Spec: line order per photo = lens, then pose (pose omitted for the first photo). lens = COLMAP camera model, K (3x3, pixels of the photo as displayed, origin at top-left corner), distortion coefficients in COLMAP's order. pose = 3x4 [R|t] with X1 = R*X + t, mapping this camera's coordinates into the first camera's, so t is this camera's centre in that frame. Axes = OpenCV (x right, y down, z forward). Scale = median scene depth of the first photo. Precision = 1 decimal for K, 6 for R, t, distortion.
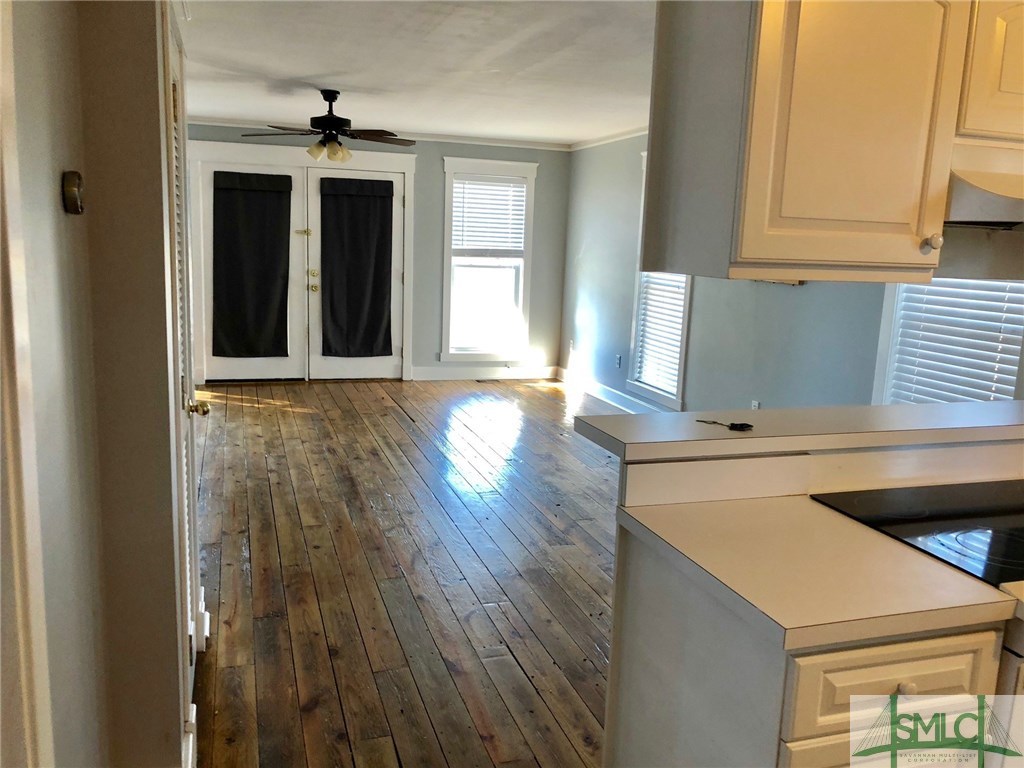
lens RADIAL K [[842.1, 0, 512.0], [0, 842.1, 384.0], [0, 0, 1]] dist [0.117763, -0.141126]
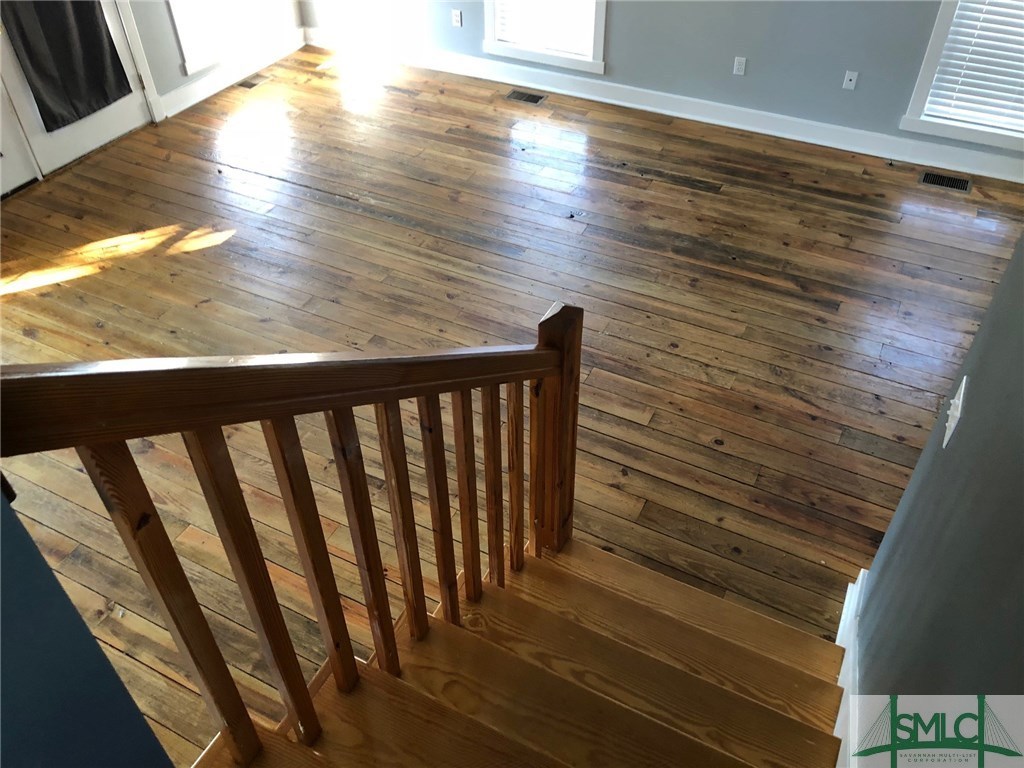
lens RADIAL K [[837.9, 0, 510.9], [0, 837.9, 389.9], [0, 0, 1]] dist [0.086243, -0.161371]
pose [[0.708258, -0.508347, 0.489850, -0.384148], [0.160461, 0.791646, 0.589533, -0.197181], [-0.687475, -0.338940, 0.642260, 0.295369]]
